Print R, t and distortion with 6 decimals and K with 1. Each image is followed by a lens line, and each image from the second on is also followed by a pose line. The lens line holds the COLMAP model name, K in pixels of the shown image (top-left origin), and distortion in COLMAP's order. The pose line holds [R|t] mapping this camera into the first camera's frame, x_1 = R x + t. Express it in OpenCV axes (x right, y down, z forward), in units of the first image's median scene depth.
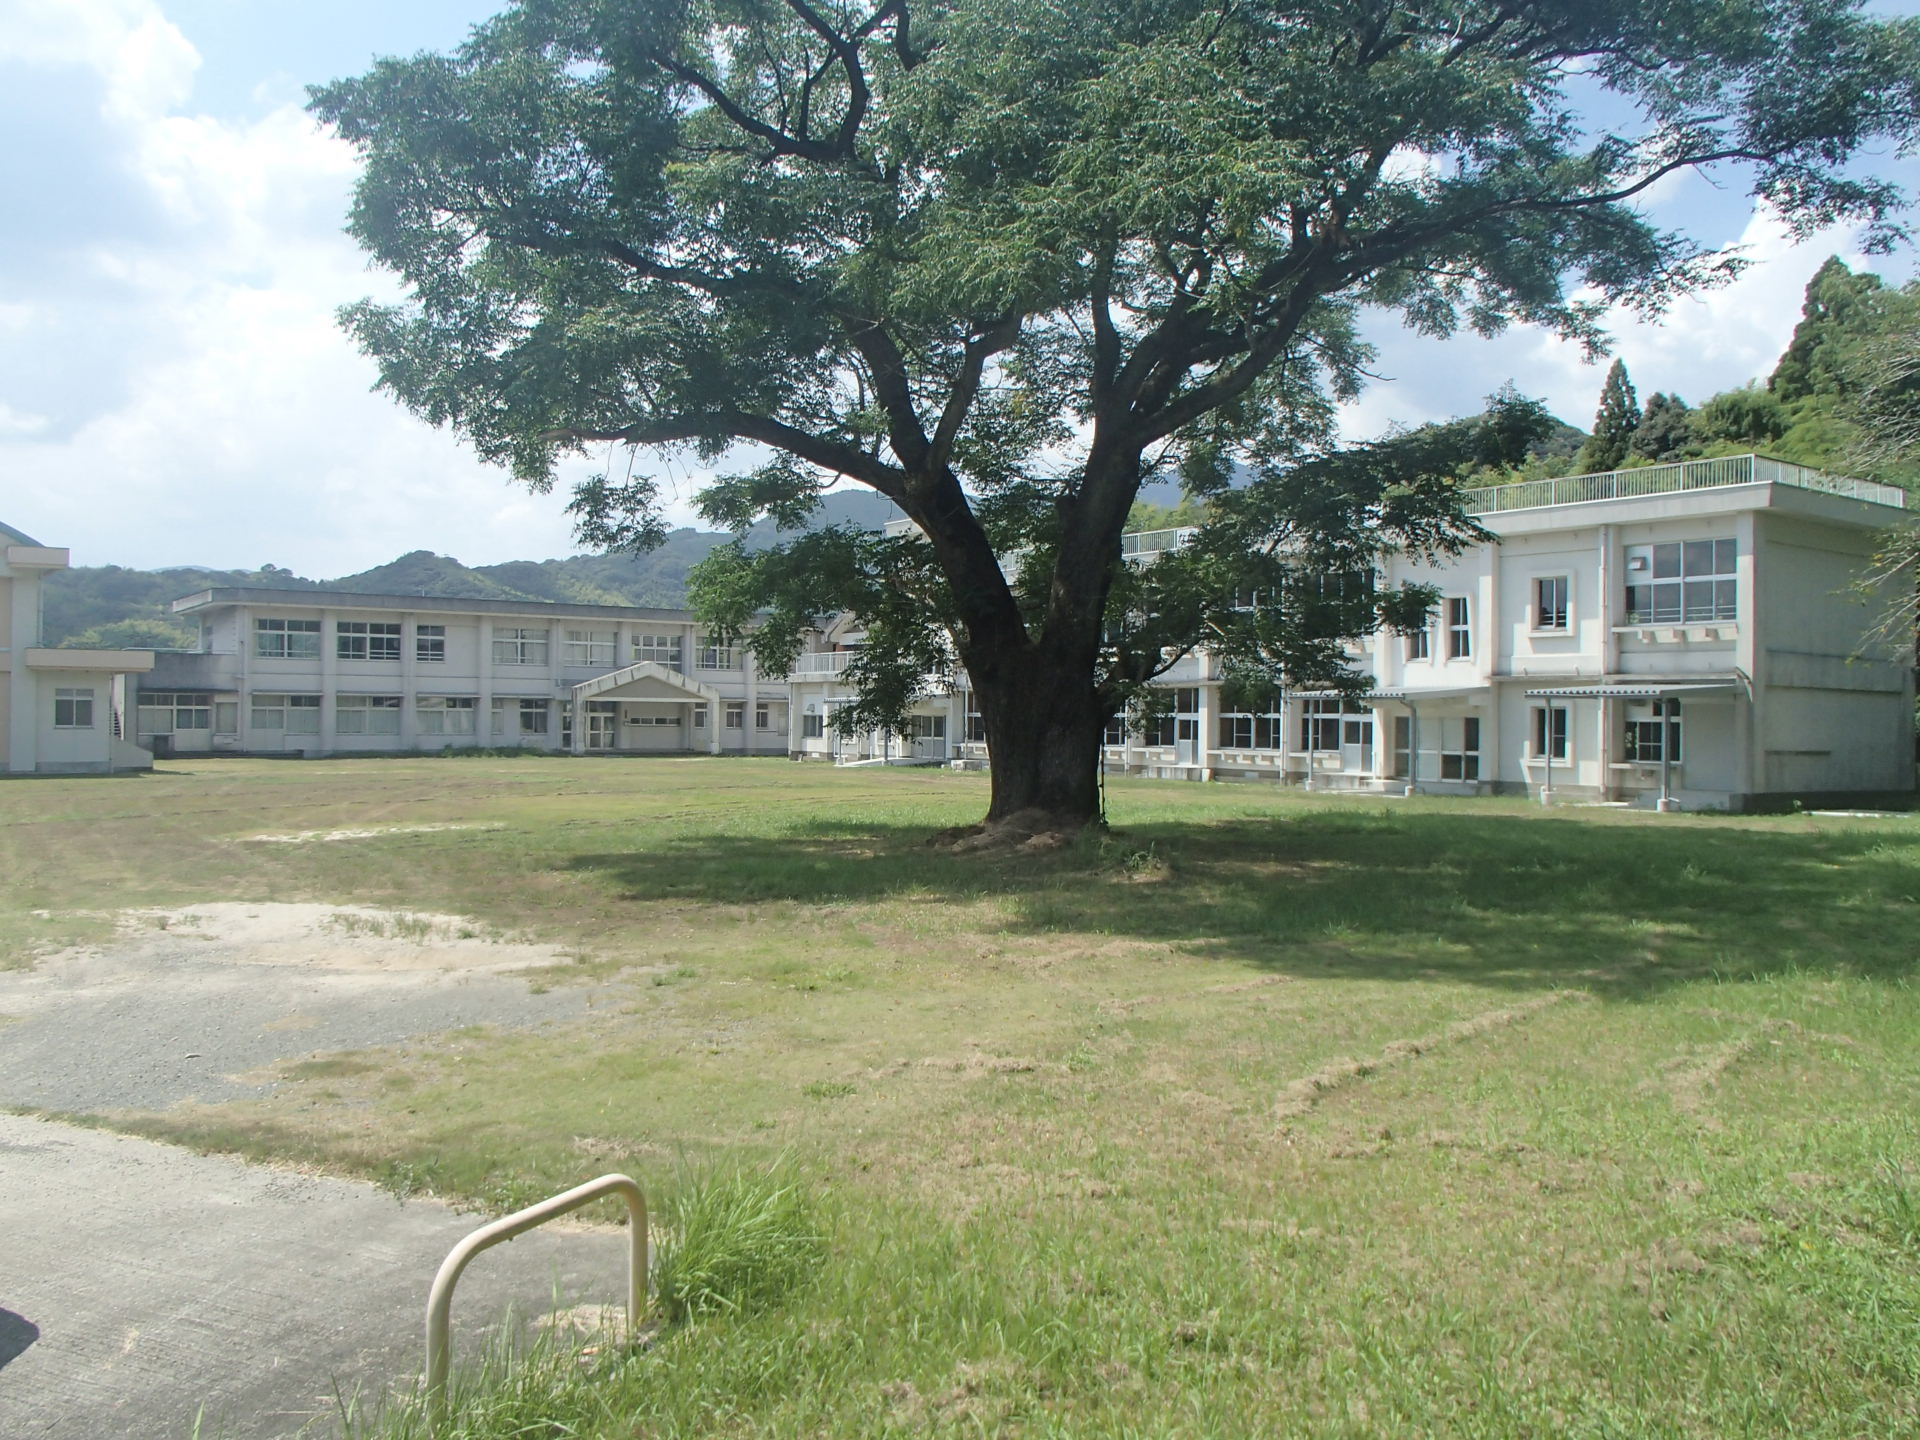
lens RADIAL K [[1704.3, 0, 1038.4], [0, 1704.3, 716.5], [0, 0, 1]] dist [0.044944, -0.011573]
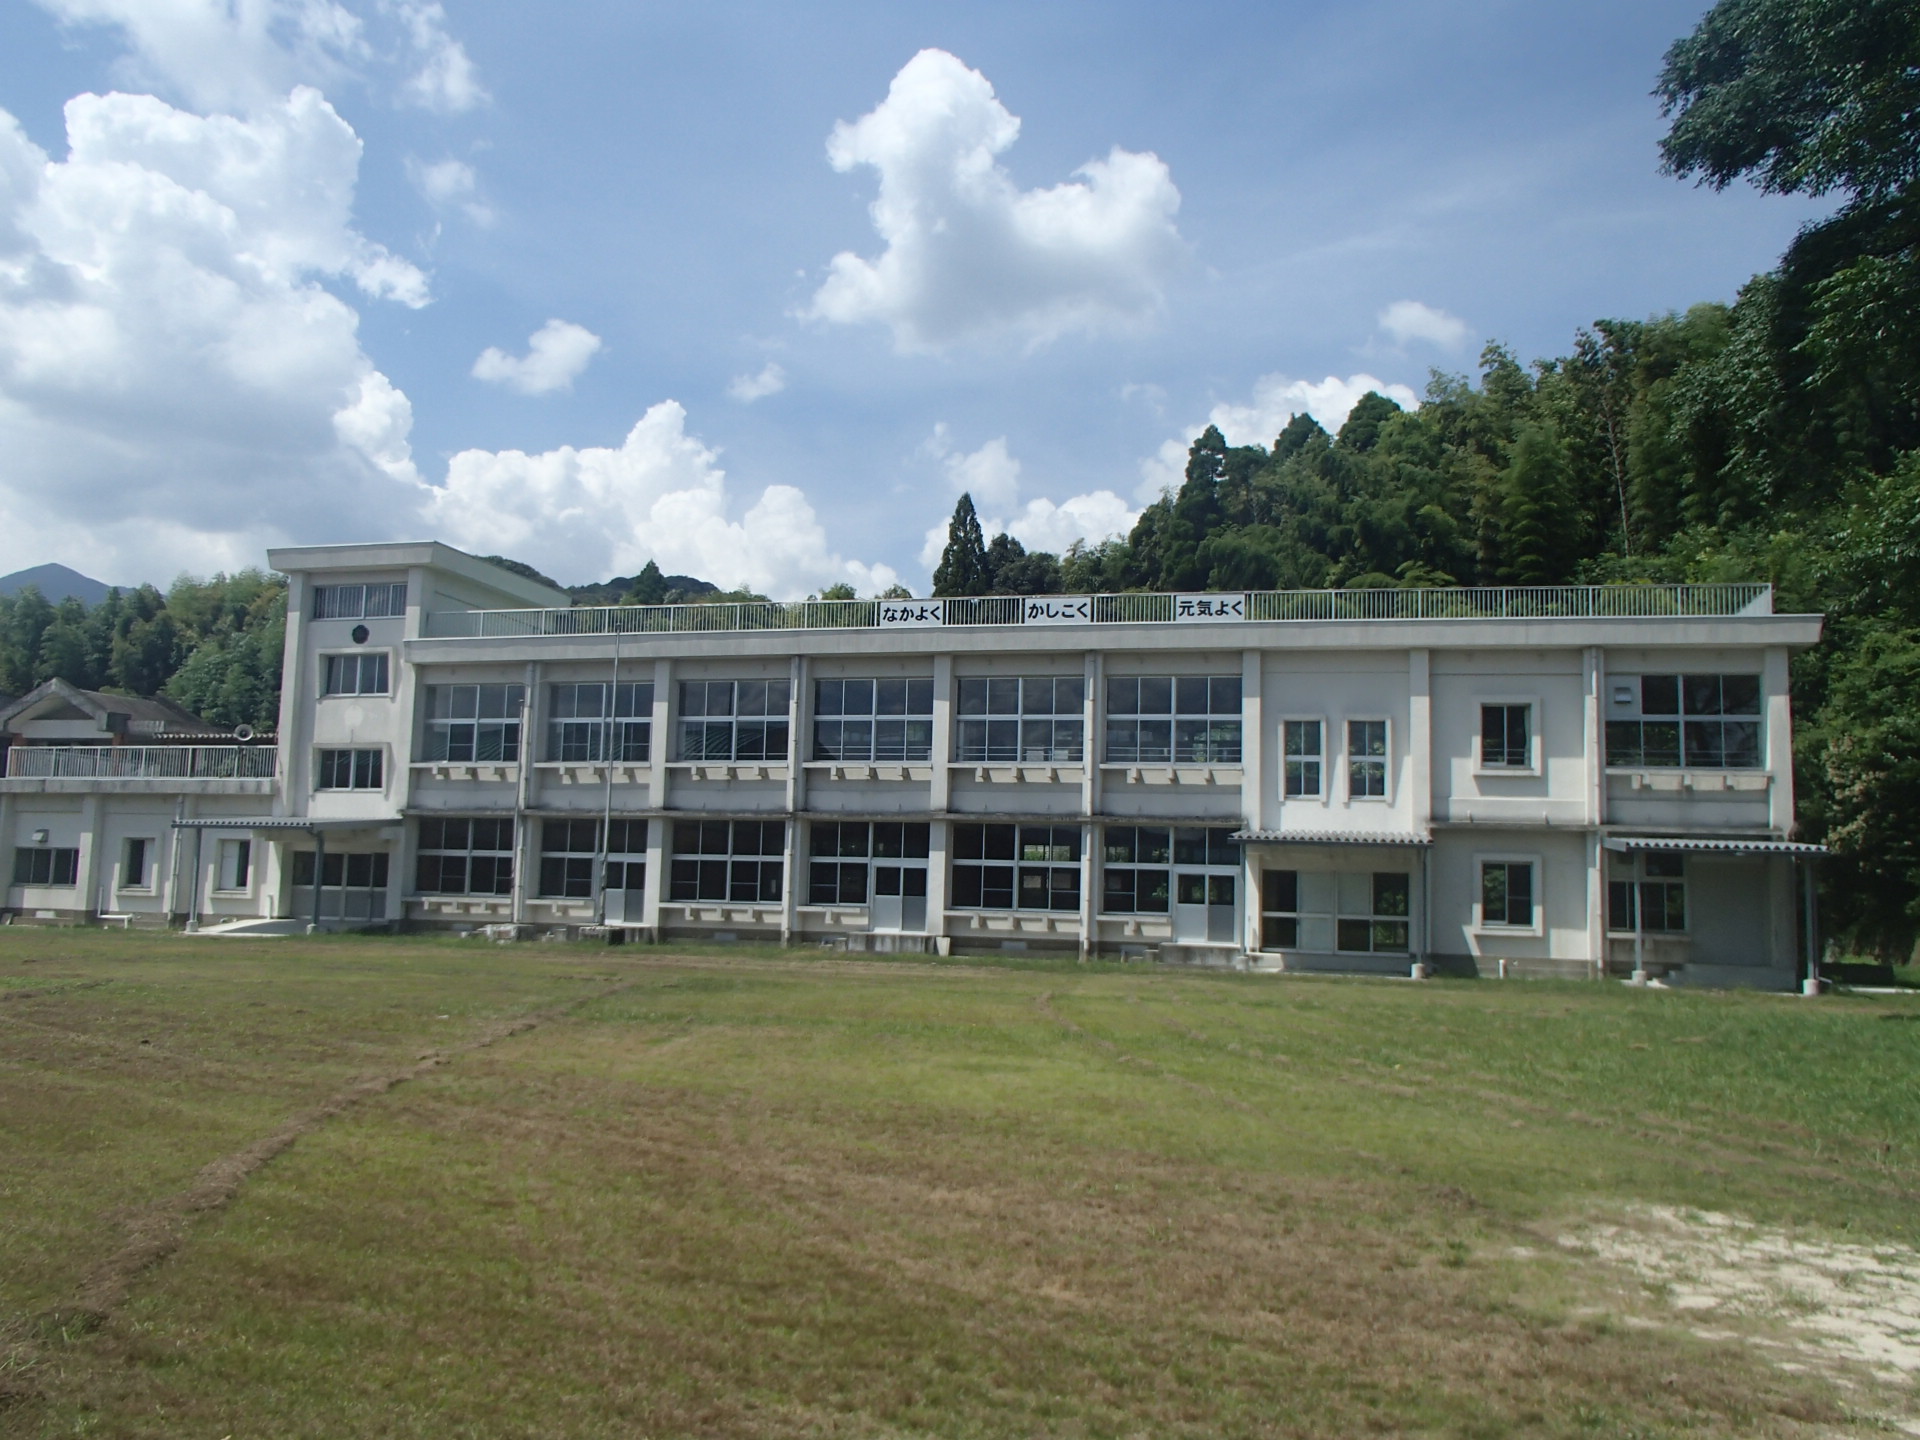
lens RADIAL K [[1704.3, 0, 1038.4], [0, 1704.3, 716.5], [0, 0, 1]] dist [0.044944, -0.011573]
pose [[0.795541, 0.062970, 0.602619, -0.343633], [-0.015553, 0.996379, -0.083584, -0.002854], [-0.605700, 0.057122, 0.793640, 0.445188]]
